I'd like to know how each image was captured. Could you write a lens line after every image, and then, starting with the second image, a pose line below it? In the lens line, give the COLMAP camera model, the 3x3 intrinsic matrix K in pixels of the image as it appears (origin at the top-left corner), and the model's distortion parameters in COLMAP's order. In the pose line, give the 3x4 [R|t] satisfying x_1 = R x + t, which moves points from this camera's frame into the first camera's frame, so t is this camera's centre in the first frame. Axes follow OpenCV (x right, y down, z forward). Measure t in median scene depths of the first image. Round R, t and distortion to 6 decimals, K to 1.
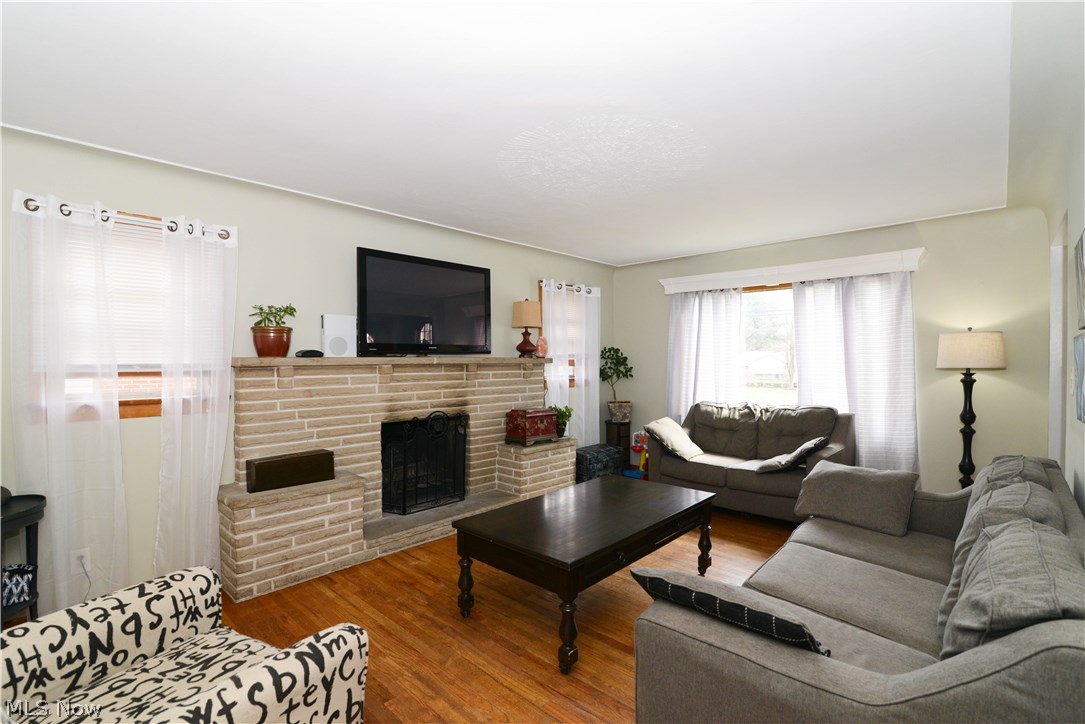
lens RADIAL K [[497.1, 0, 542.3], [0, 497.1, 367.7], [0, 0, 1]] dist [-0.020244, 0.001228]
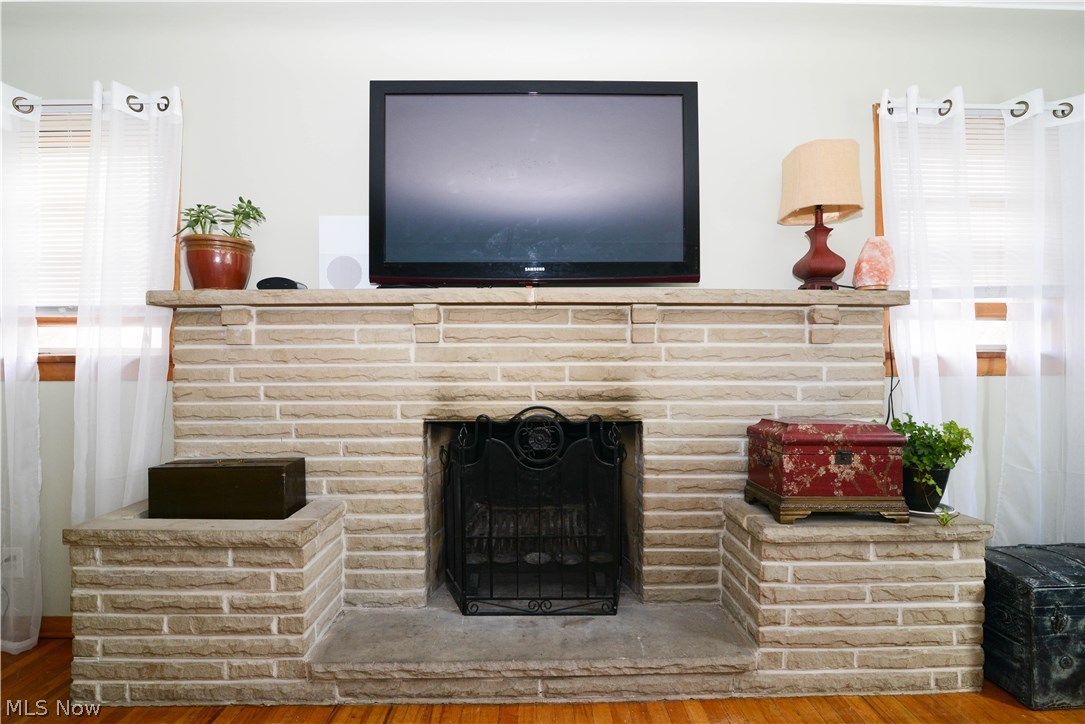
lens RADIAL K [[497.1, 0, 542.3], [0, 497.1, 367.7], [0, 0, 1]] dist [-0.020244, 0.001228]
pose [[0.695480, 0.004699, -0.718530, 0.117068], [-0.010314, 0.999941, -0.003444, 0.052777], [0.718472, 0.009805, 0.695487, 0.680795]]
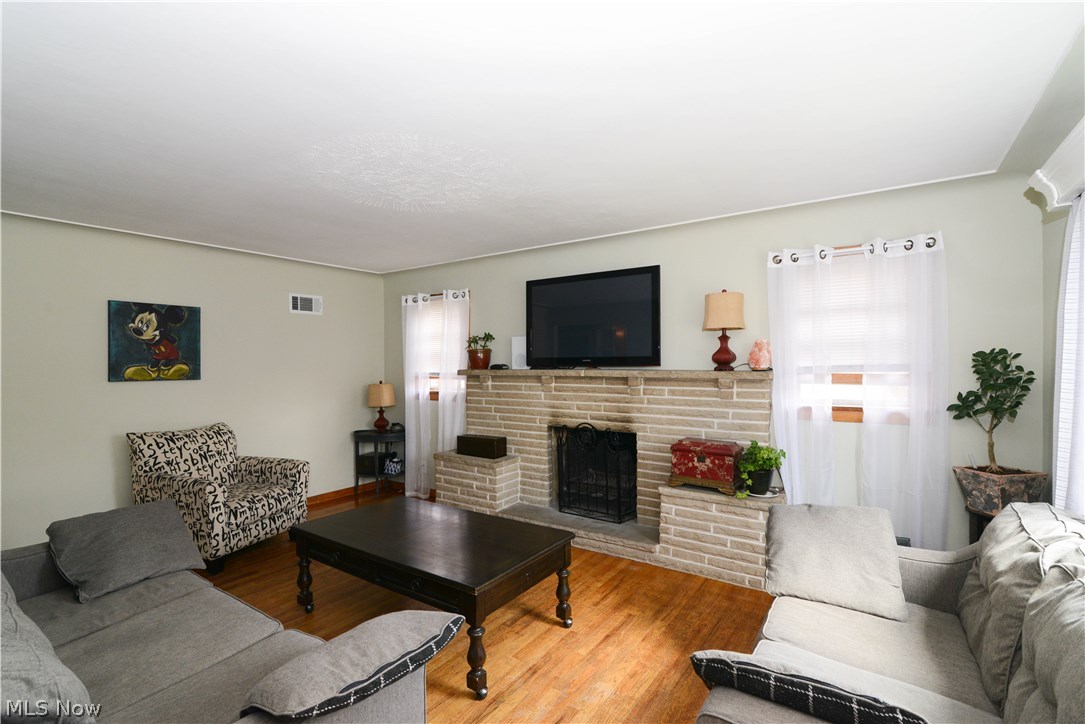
lens RADIAL K [[497.1, 0, 542.3], [0, 497.1, 367.7], [0, 0, 1]] dist [-0.020244, 0.001228]
pose [[0.150437, 0.014578, -0.988512, 0.772580], [-0.011034, 0.999854, 0.013066, -0.037579], [0.988558, 0.008941, 0.150576, 0.753122]]
